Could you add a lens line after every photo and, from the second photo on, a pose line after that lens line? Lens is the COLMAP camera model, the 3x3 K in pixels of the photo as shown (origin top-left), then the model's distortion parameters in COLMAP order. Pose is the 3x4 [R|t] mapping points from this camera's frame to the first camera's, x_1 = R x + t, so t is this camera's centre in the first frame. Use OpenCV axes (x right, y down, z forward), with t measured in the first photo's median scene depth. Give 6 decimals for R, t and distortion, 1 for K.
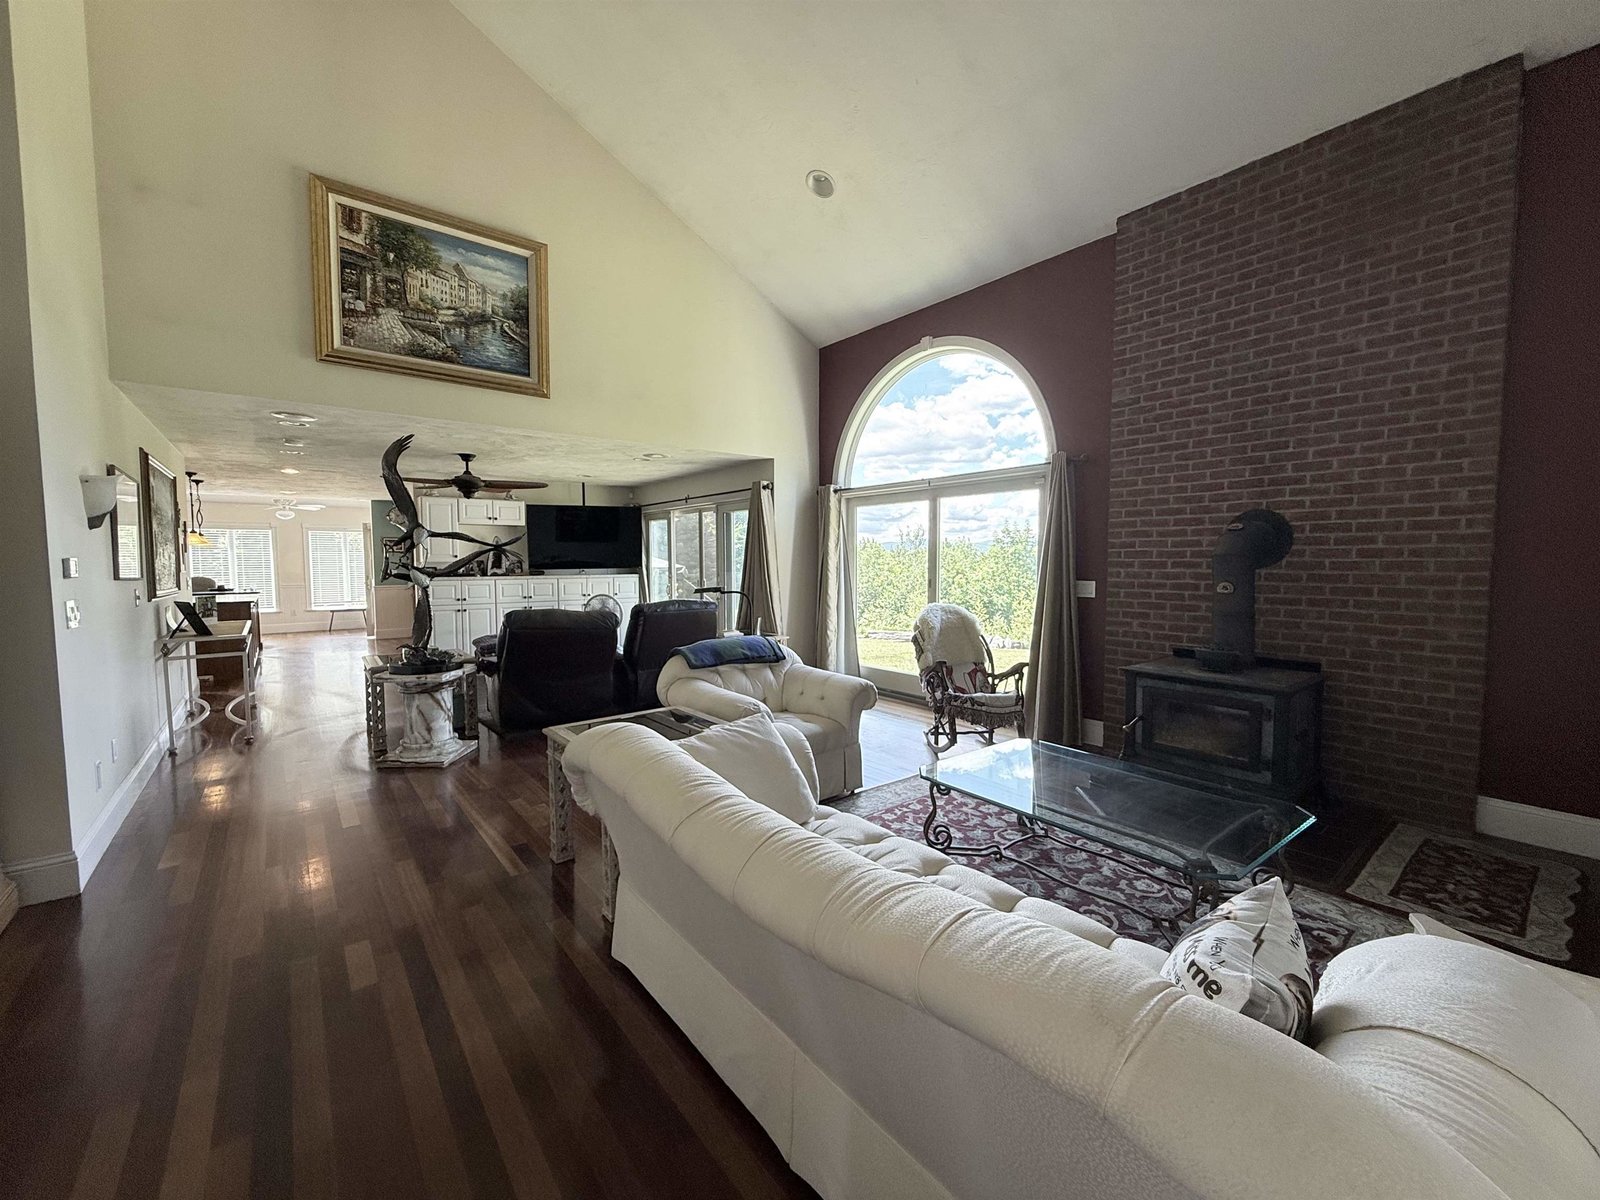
lens RADIAL K [[639.2, 0, 797.0], [0, 639.2, 600.1], [0, 0, 1]] dist [0.000032, 0.000197]
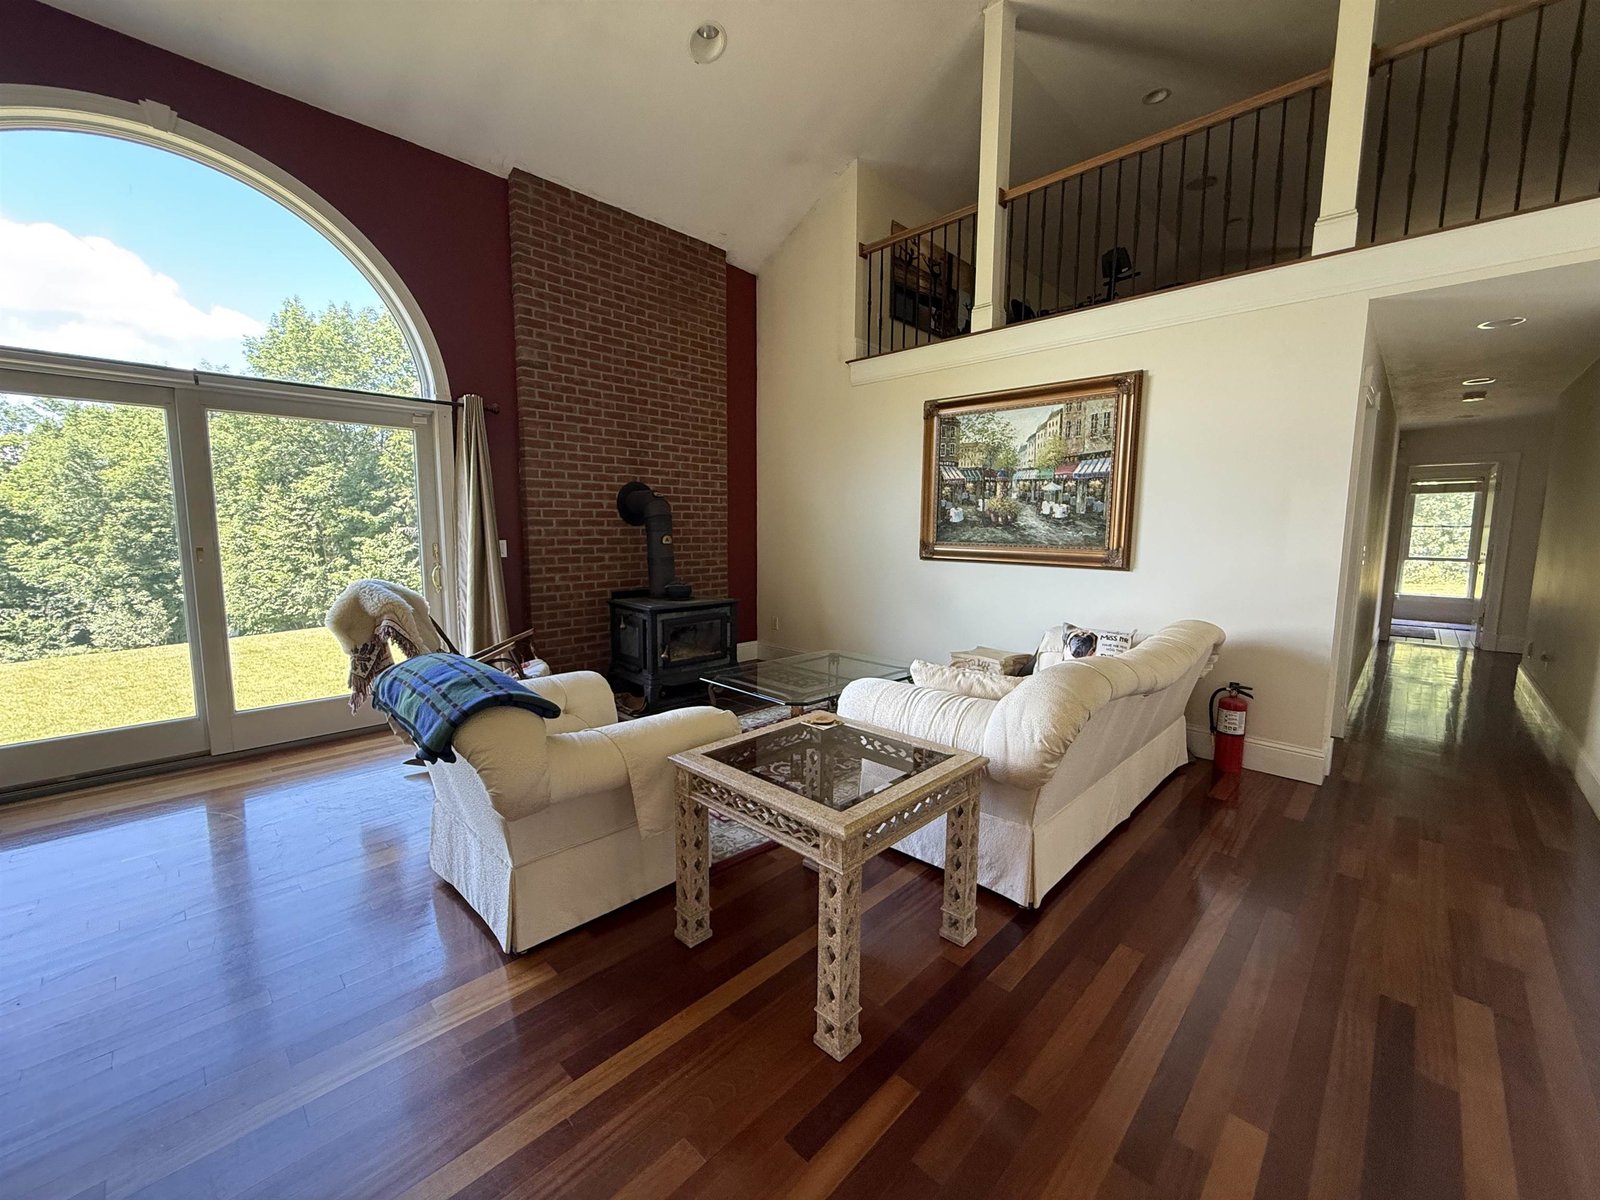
lens RADIAL K [[639.2, 0, 796.5], [0, 639.2, 600.0], [0, 0, 1]] dist [0.000032, 0.000197]
pose [[-0.117519, -0.116987, 0.986156, -0.596069], [0.055834, 0.990688, 0.124178, -0.038038], [-0.991500, 0.069655, -0.109892, 0.727528]]
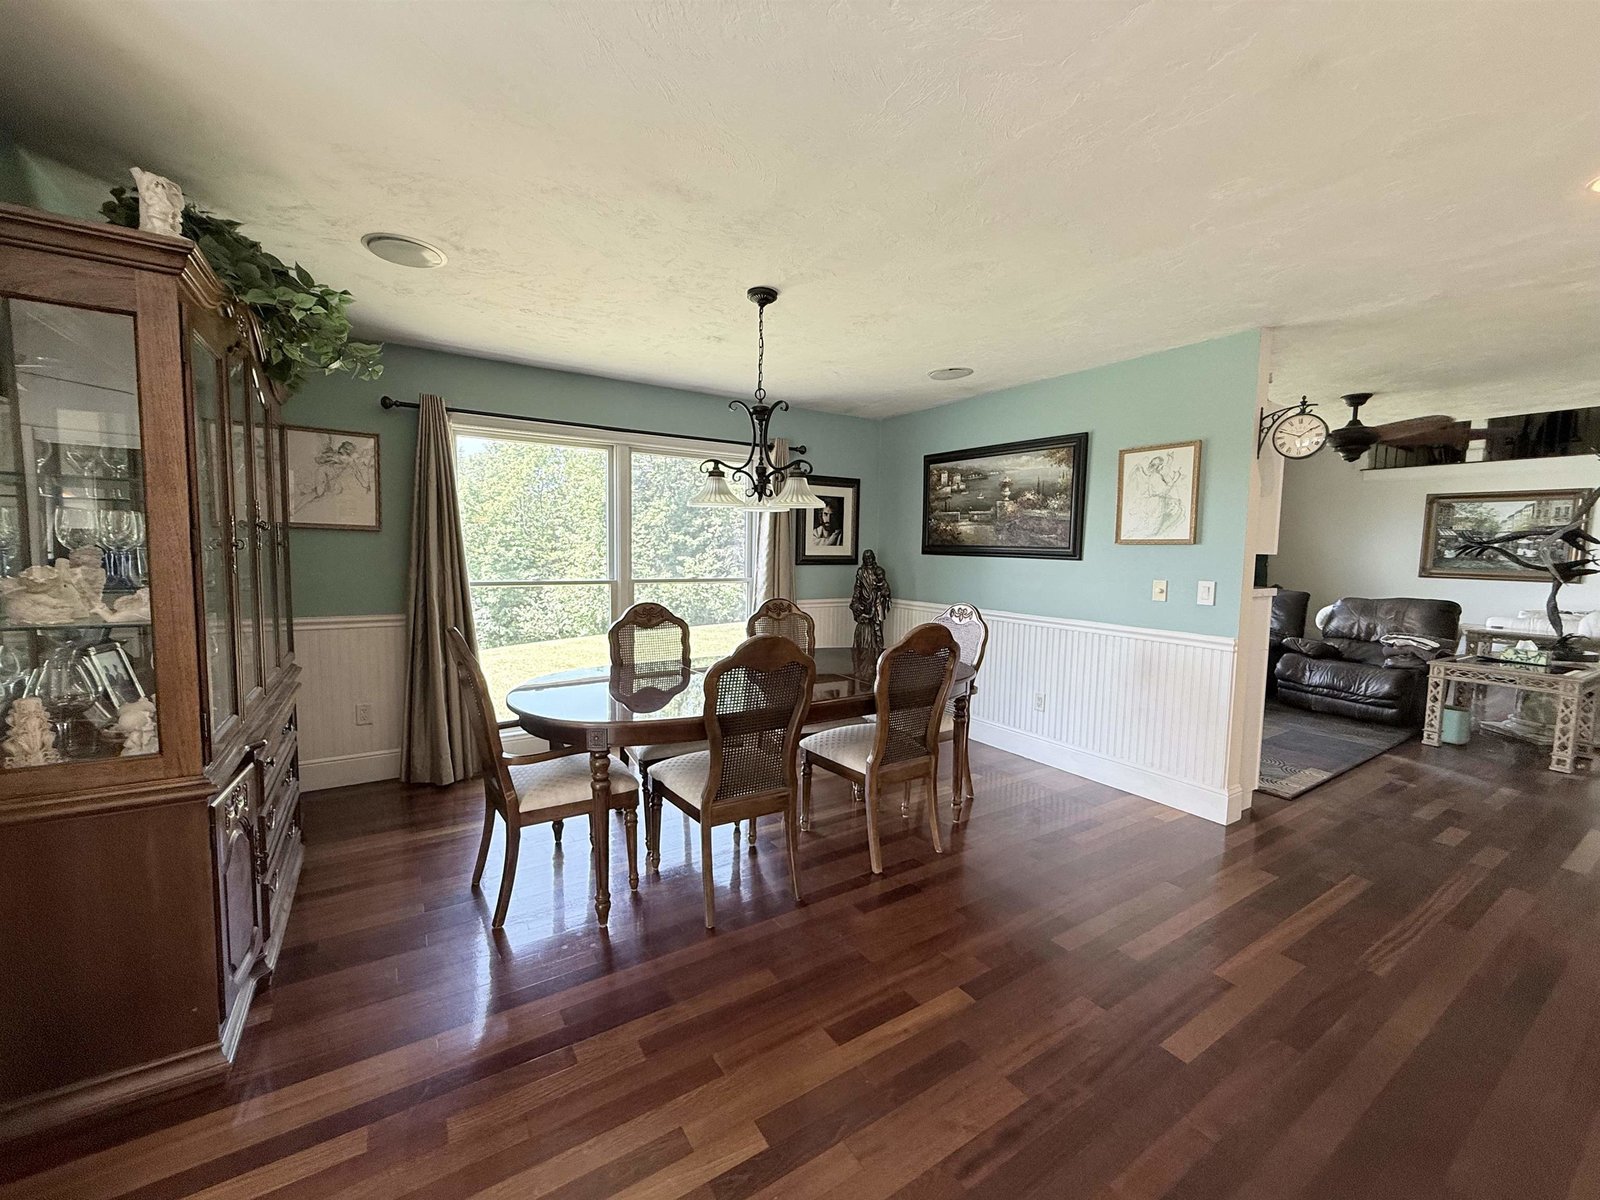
lens RADIAL K [[639.2, 0, 797.0], [0, 639.2, 595.0], [0, 0, 1]] dist [0.000032, 0.000197]
pose [[0.113792, -0.074060, 0.990740, -1.836902], [0.044123, 0.996611, 0.069431, -0.135636], [-0.992524, 0.035813, 0.116675, 2.183132]]
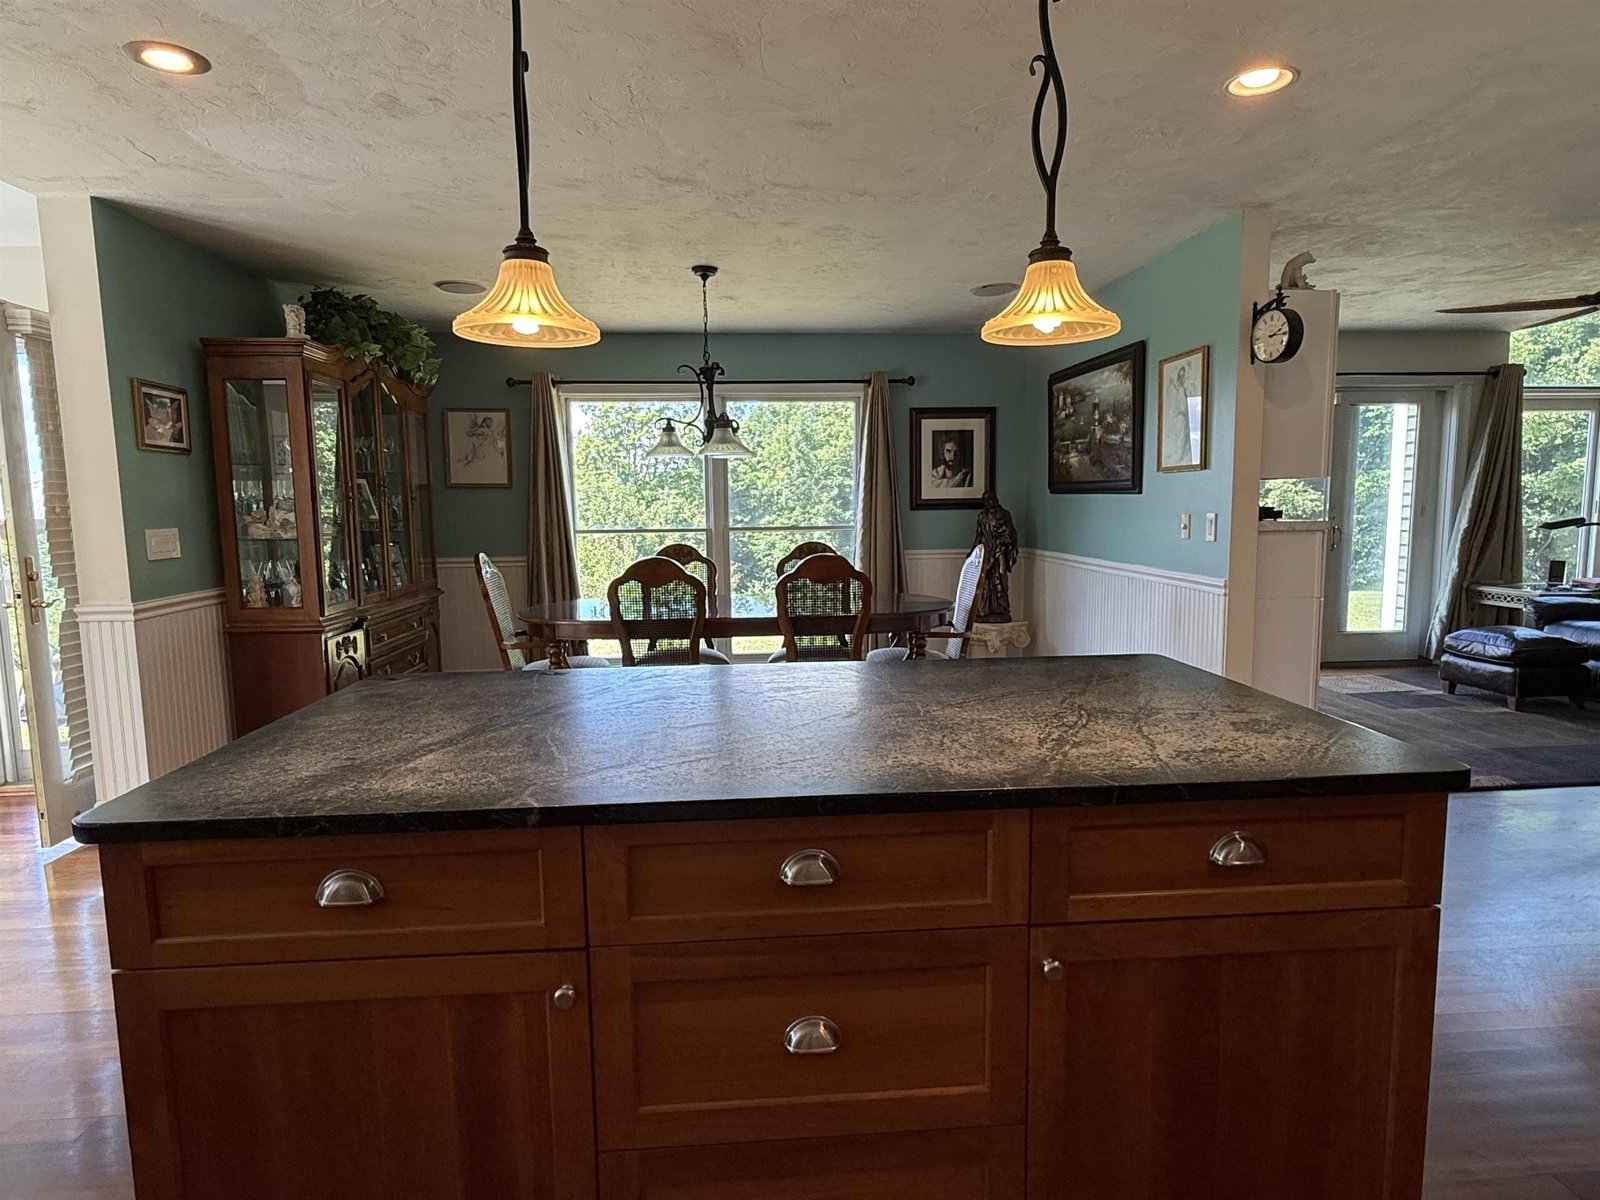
lens RADIAL K [[933.7, 0, 810.7], [0, 933.7, 609.1], [0, 0, 1]] dist [0.000767, 0.001402]
pose [[0.565643, -0.105246, 0.817907, -2.028594], [0.064490, 0.994430, 0.083361, -0.087230], [-0.822125, 0.005594, 0.569280, 1.600236]]
